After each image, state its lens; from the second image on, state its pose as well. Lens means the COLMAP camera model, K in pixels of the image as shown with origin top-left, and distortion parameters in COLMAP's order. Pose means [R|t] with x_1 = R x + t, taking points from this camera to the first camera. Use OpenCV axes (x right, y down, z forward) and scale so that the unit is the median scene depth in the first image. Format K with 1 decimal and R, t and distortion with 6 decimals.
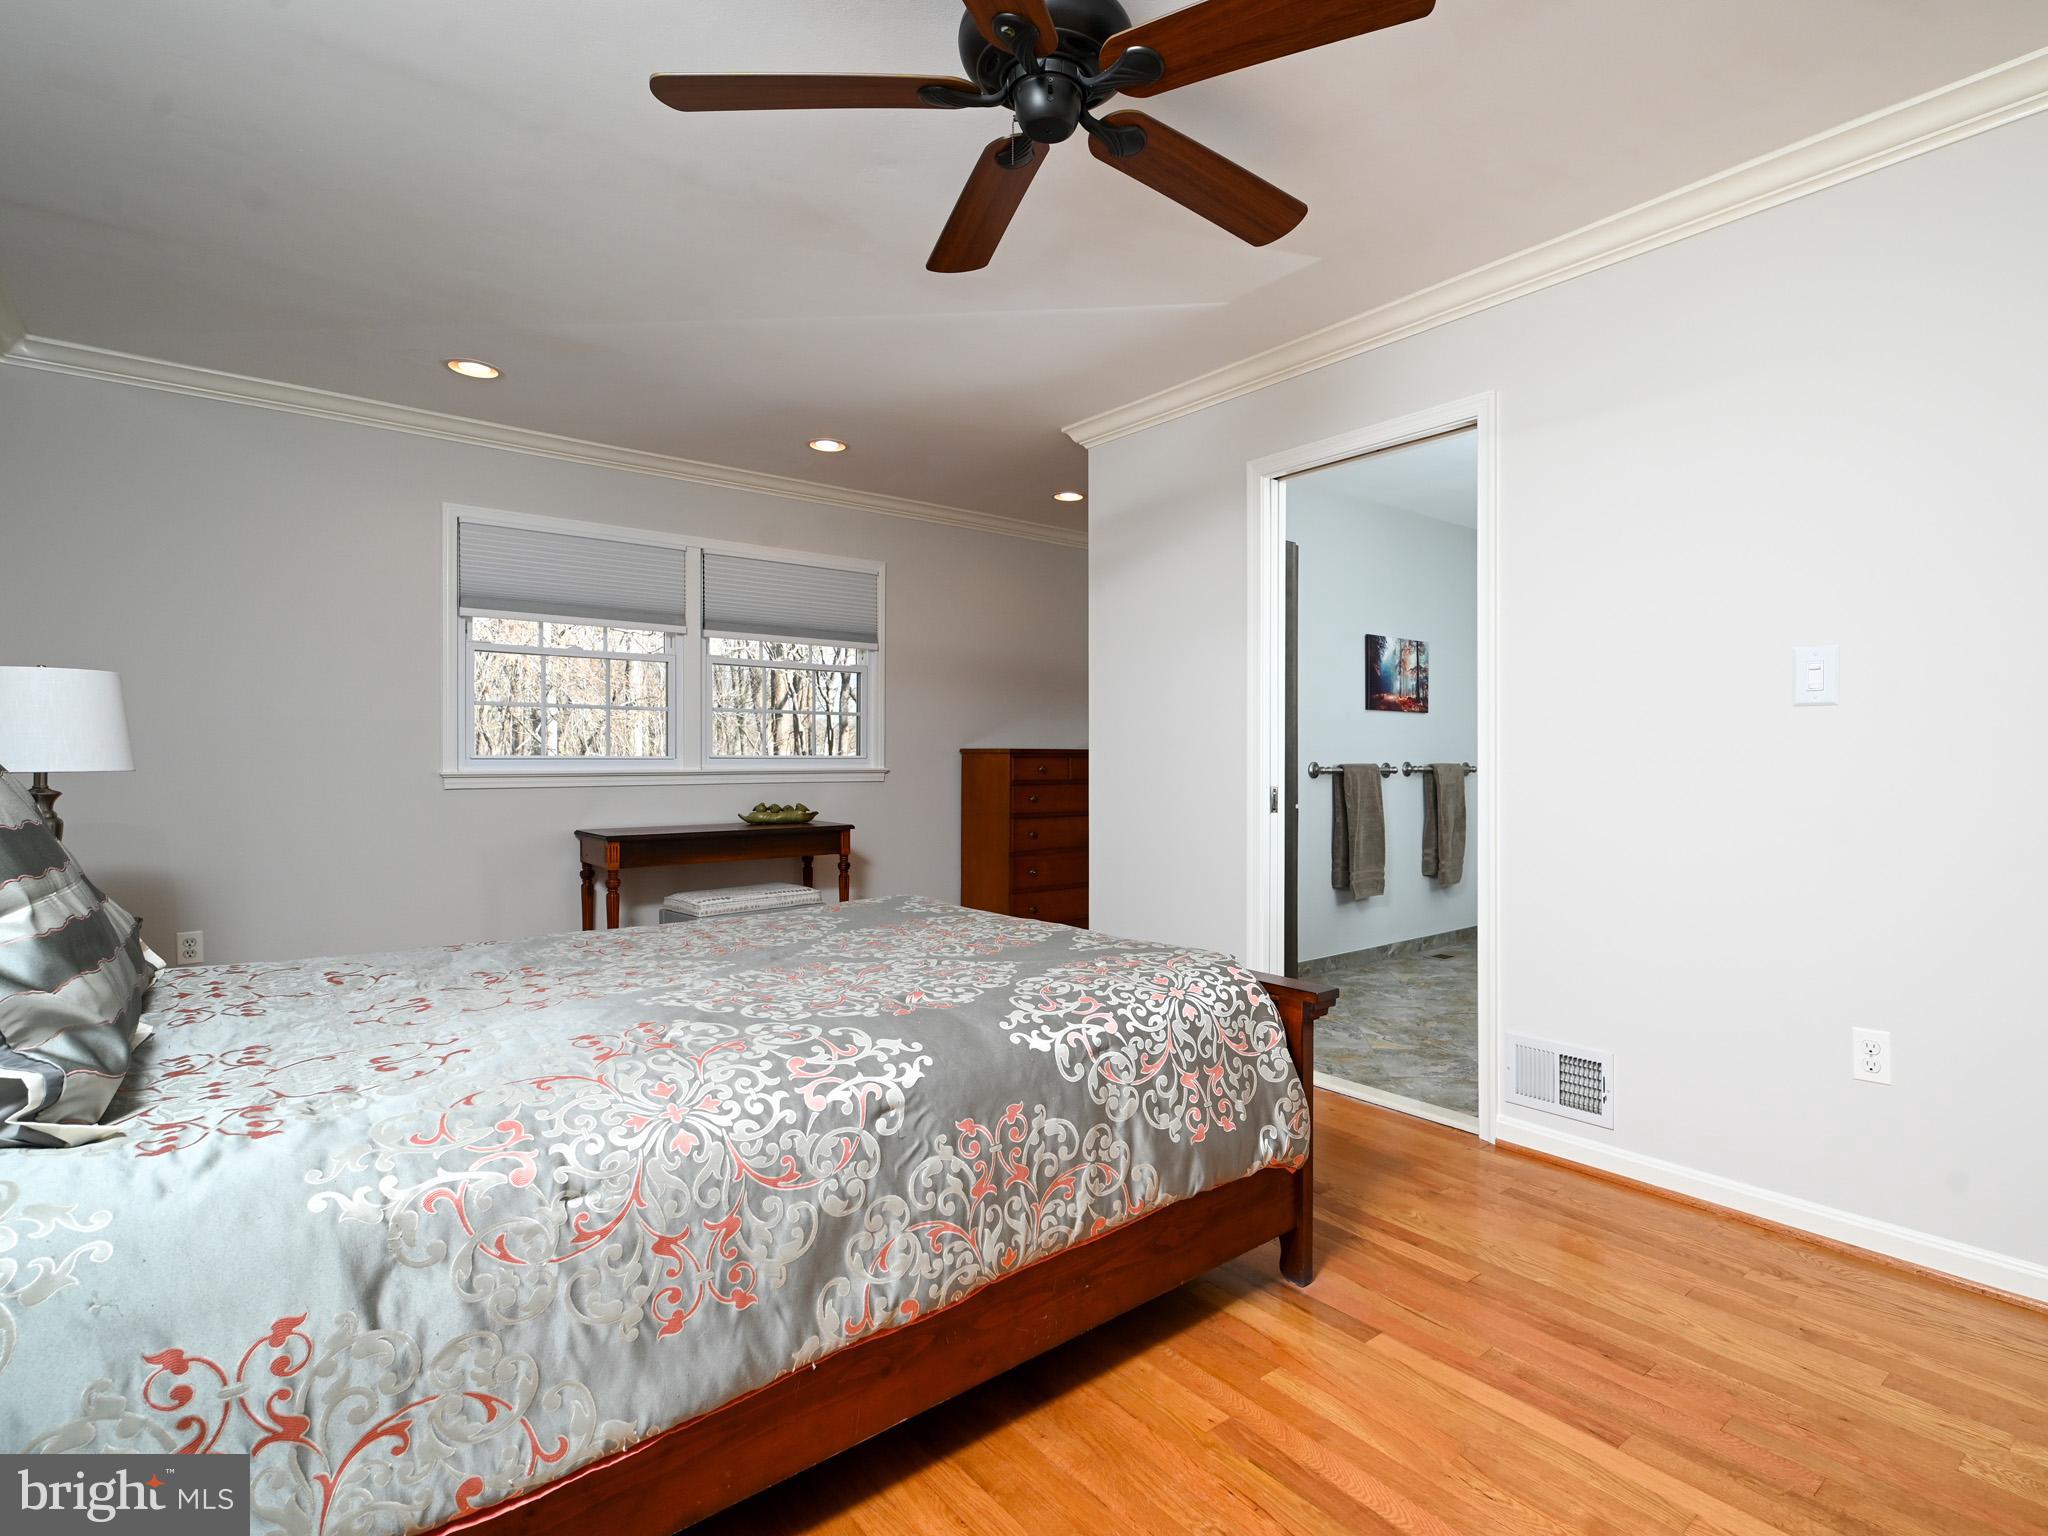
lens RADIAL K [[1025.2, 0, 1024.6], [0, 1025.2, 765.9], [0, 0, 1]] dist [-0.005236, -0.000062]
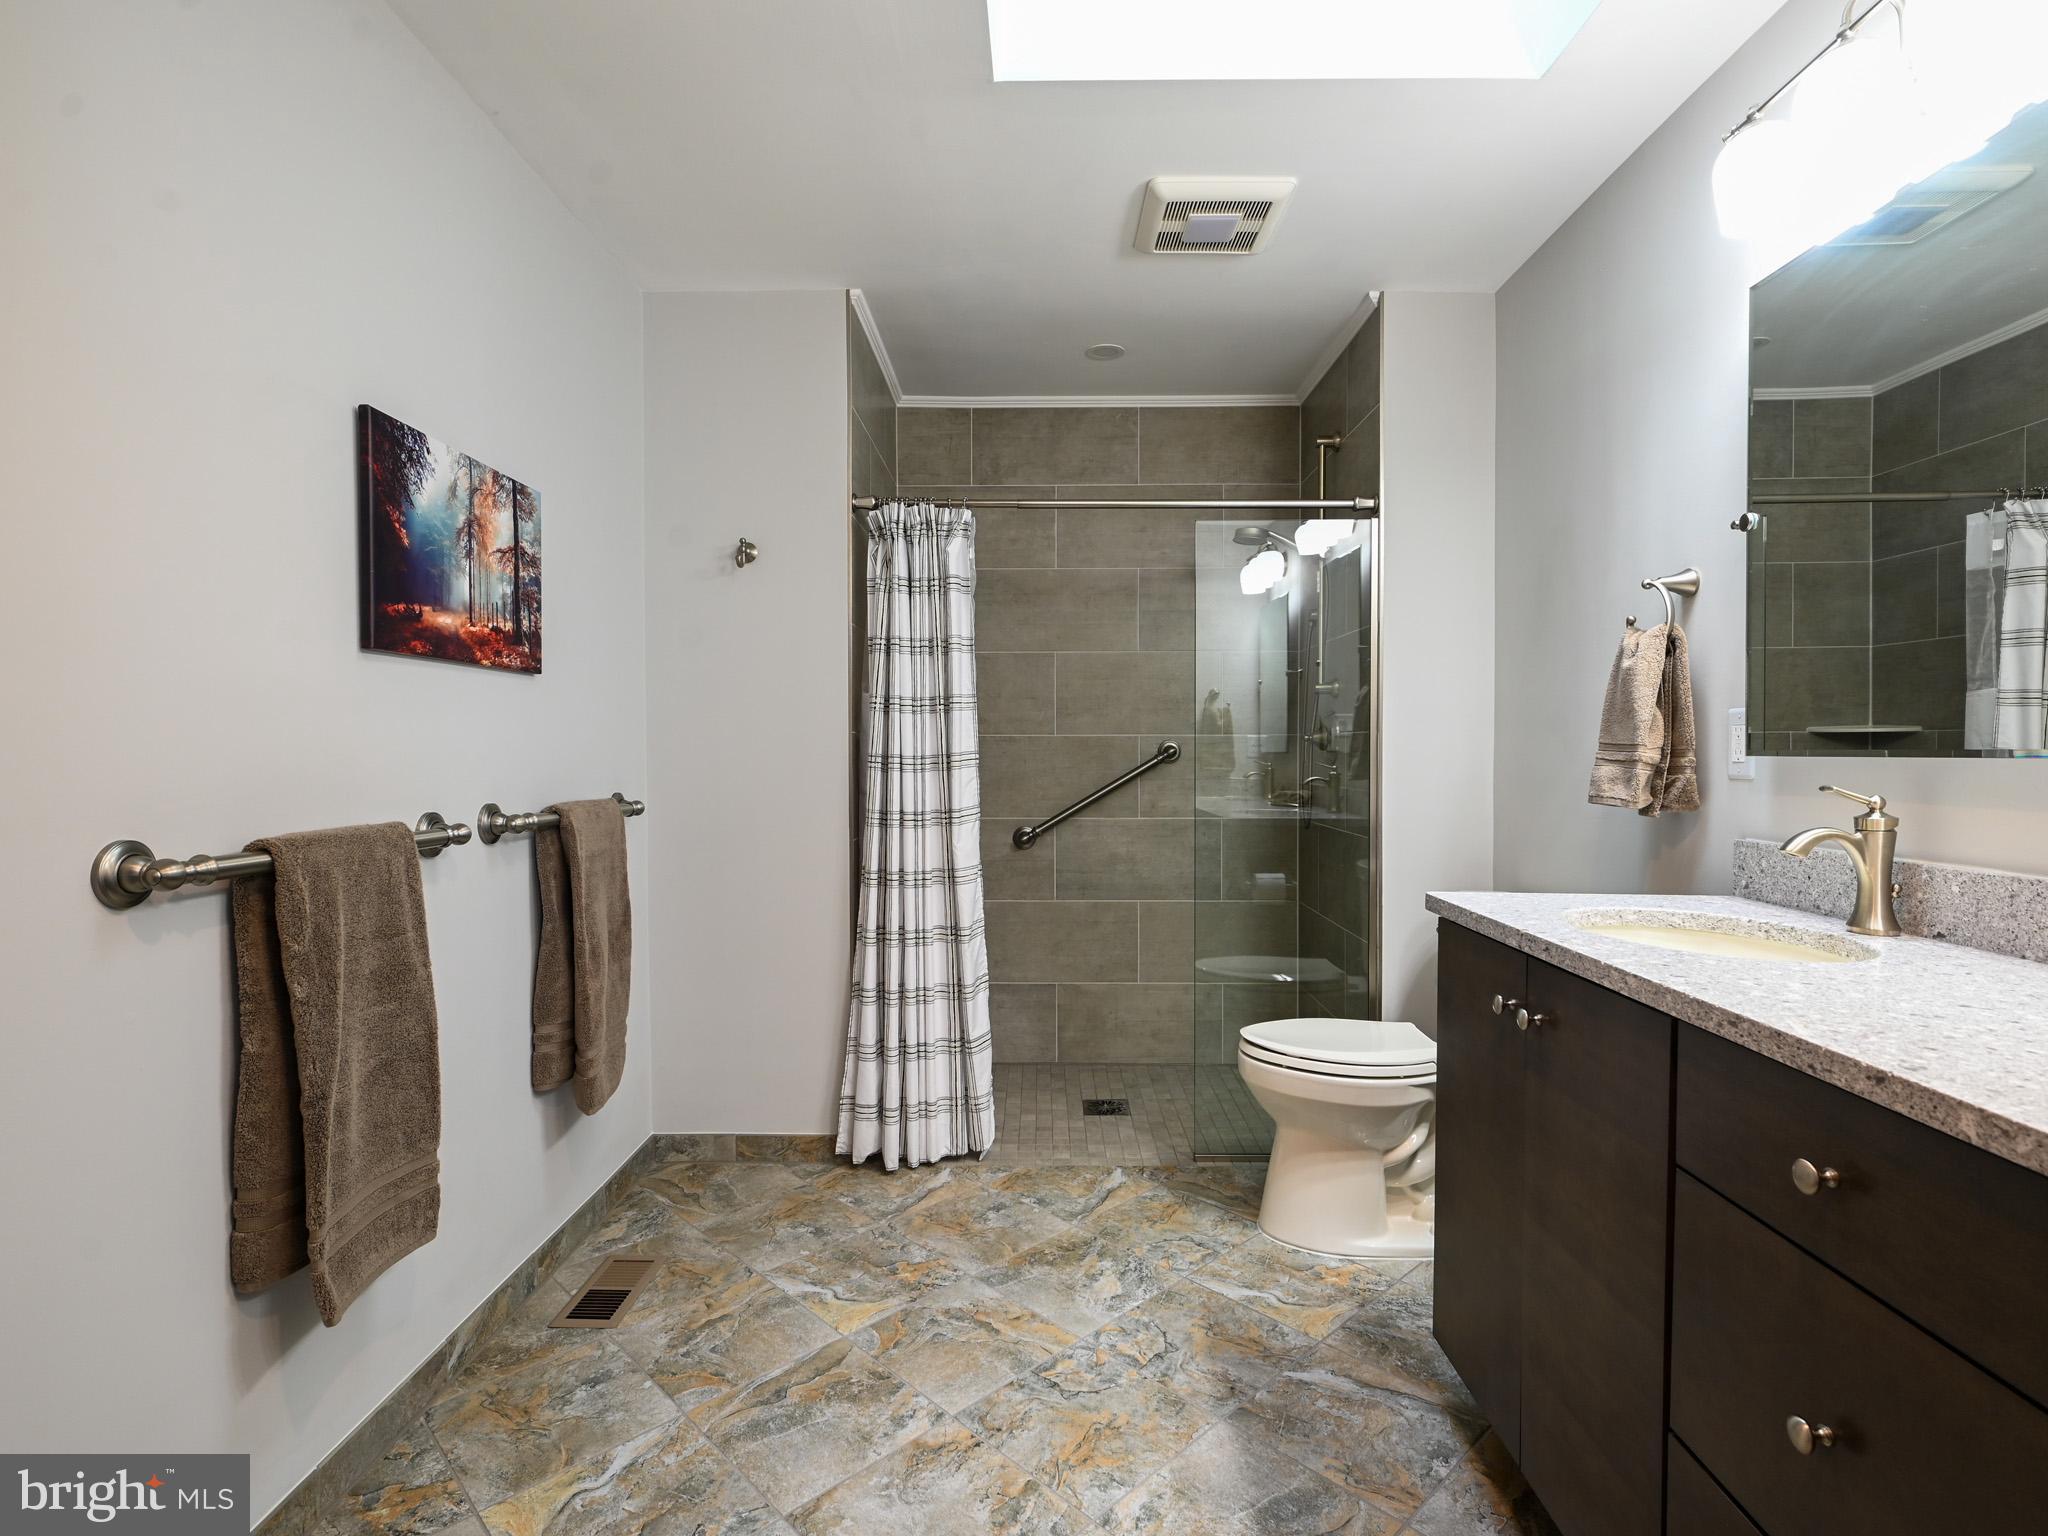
lens RADIAL K [[1025.2, 0, 1034.3], [0, 1025.2, 758.9], [0, 0, 1]] dist [-0.005236, -0.000062]
pose [[0.610587, -0.011213, 0.791870, 0.207822], [0.012503, 0.999912, 0.004519, -0.019838], [-0.791850, 0.007142, 0.610673, 0.638047]]
